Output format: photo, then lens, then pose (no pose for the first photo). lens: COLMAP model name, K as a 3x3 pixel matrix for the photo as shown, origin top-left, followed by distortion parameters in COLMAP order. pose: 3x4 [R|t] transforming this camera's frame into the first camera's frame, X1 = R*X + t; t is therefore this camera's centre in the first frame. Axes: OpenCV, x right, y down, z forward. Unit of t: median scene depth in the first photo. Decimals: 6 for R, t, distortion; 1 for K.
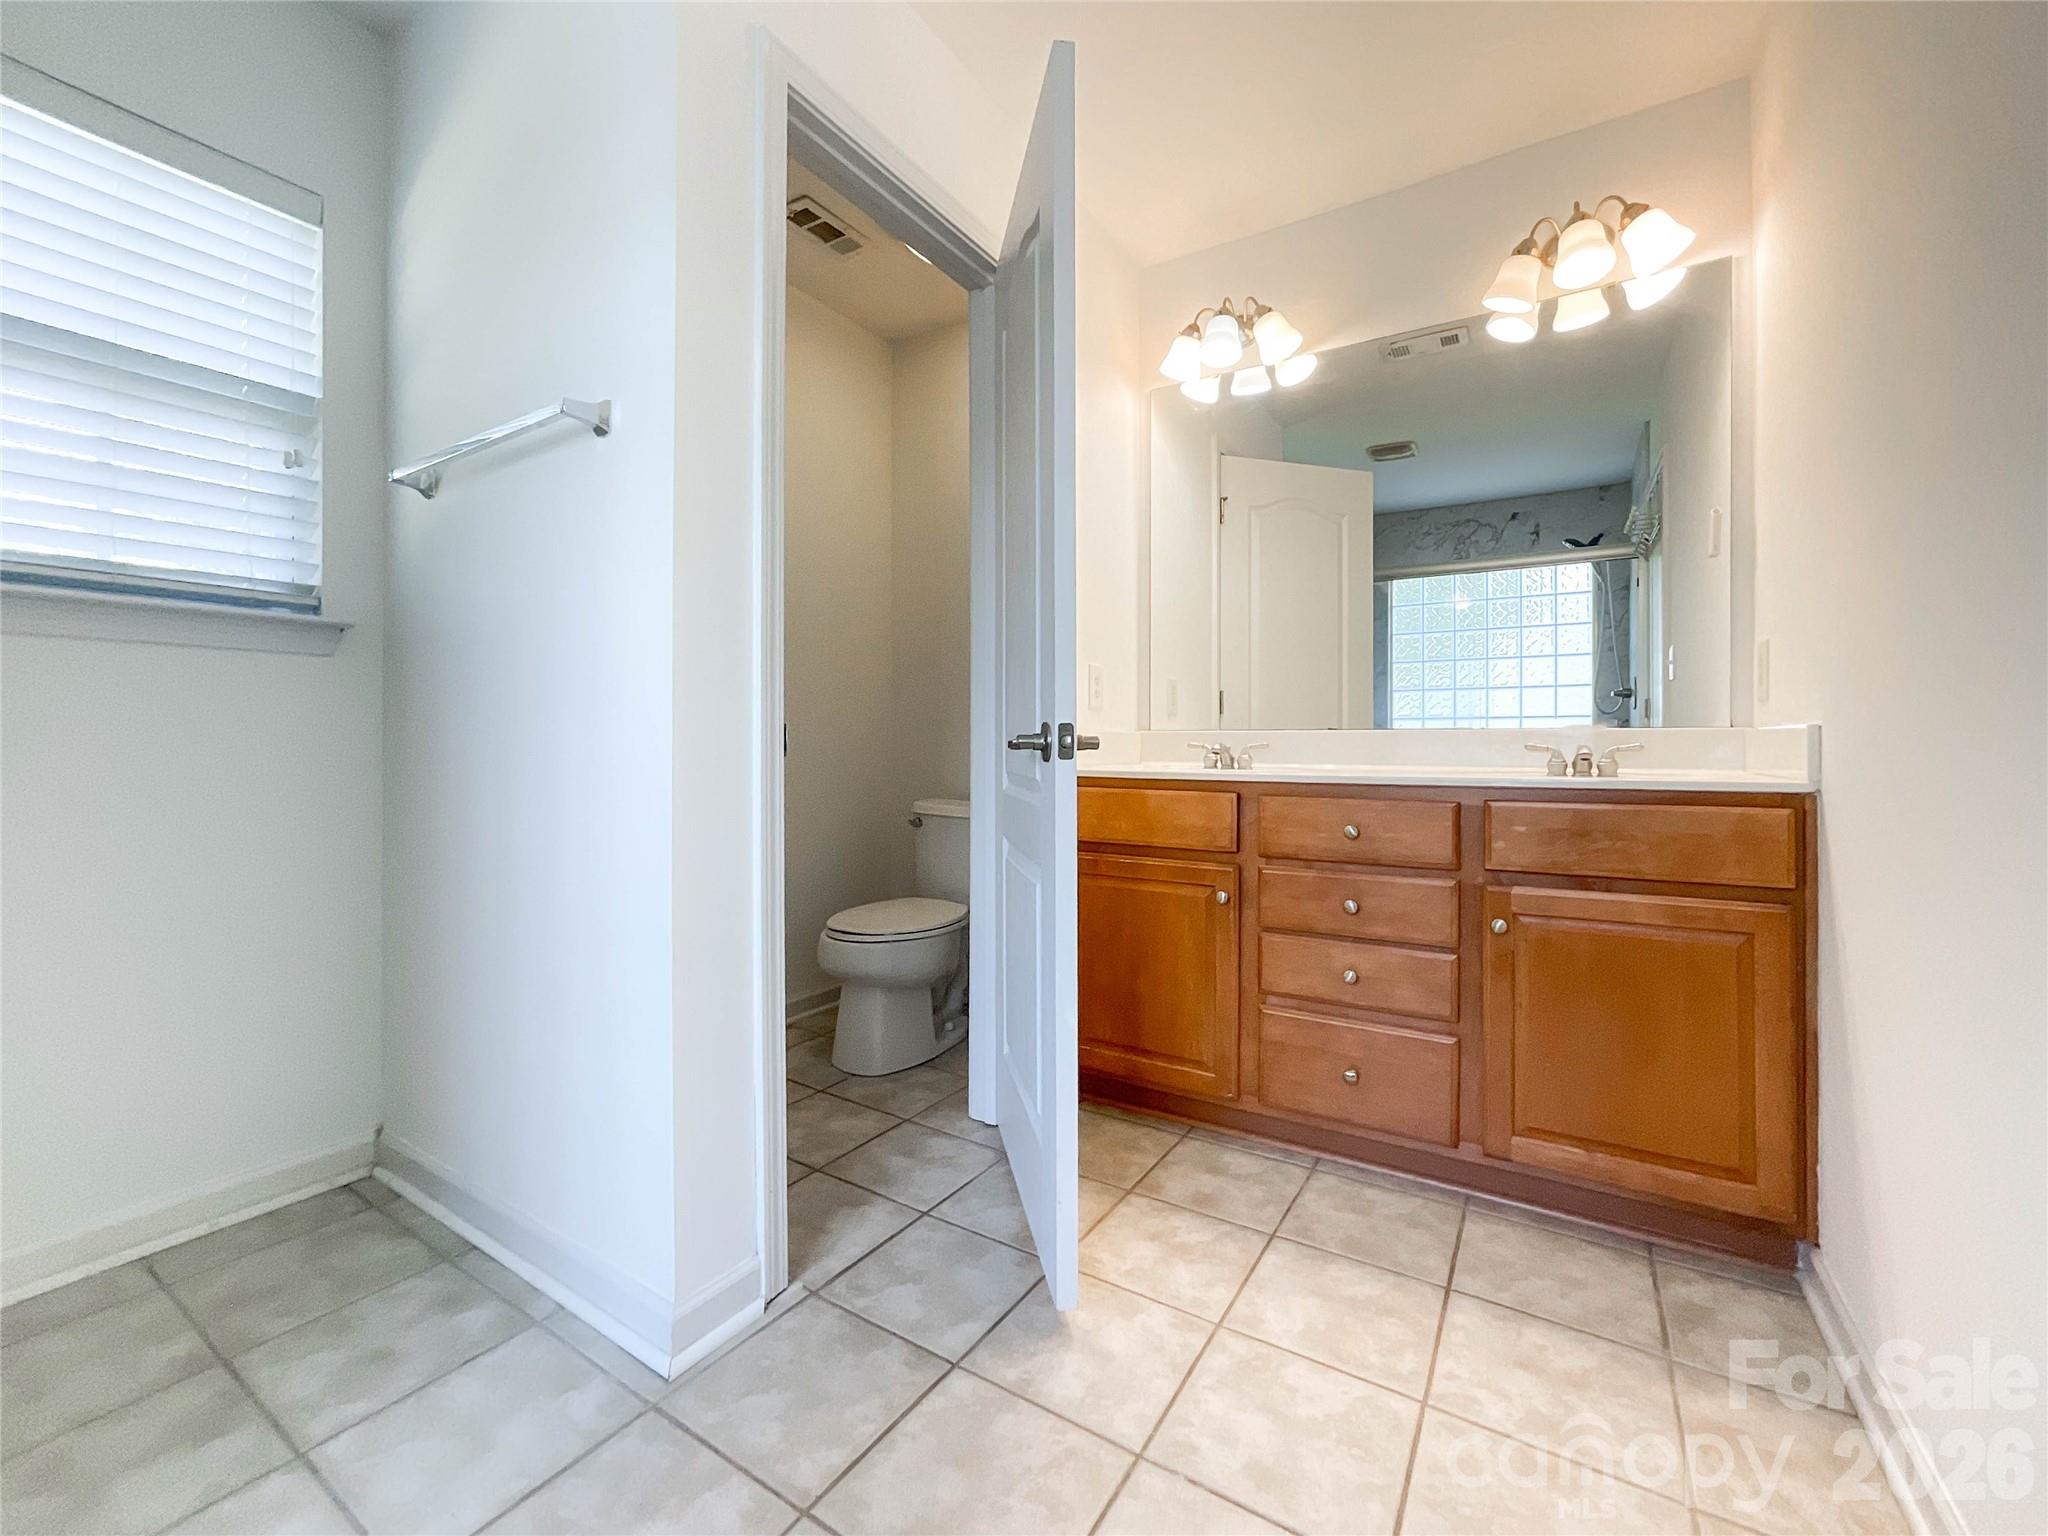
lens RADIAL K [[860.4, 0, 1028.5], [0, 860.4, 744.2], [0, 0, 1]] dist [0.013645, 0.000147]
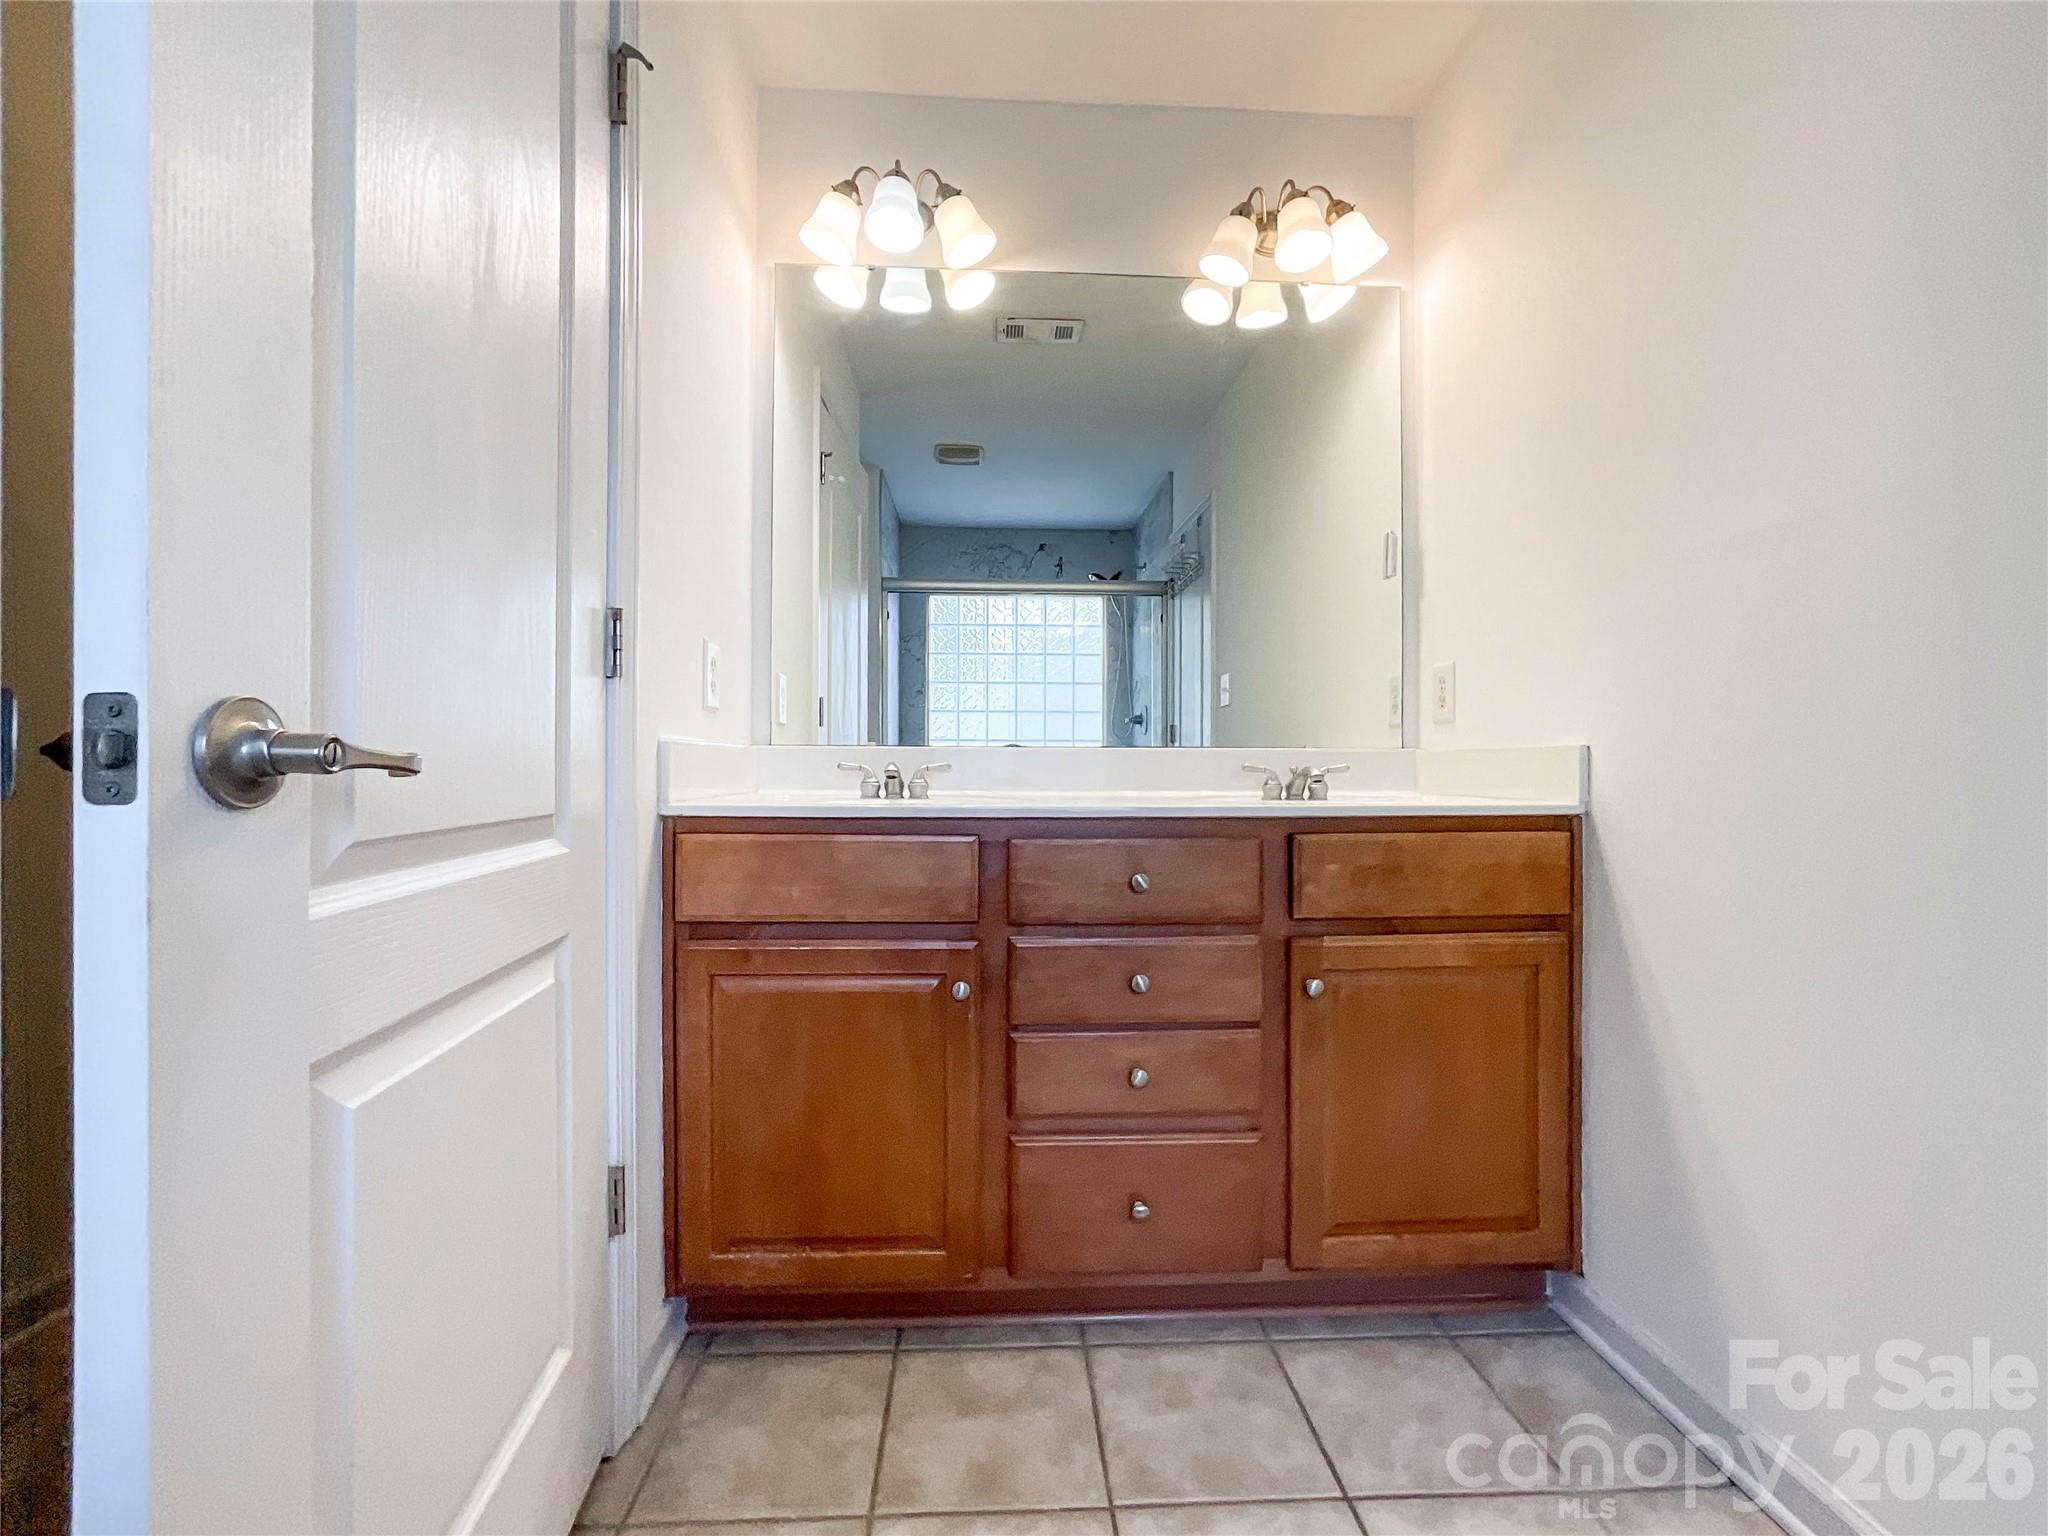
lens RADIAL K [[854.9, 0, 1020.2], [0, 854.9, 765.5], [0, 0, 1]] dist [-0.010597, 0.000535]
pose [[0.820278, 0.002041, 0.571961, -0.125212], [-0.002121, 0.999998, -0.000526, 0.001090], [-0.571961, -0.000782, 0.820281, 0.433675]]
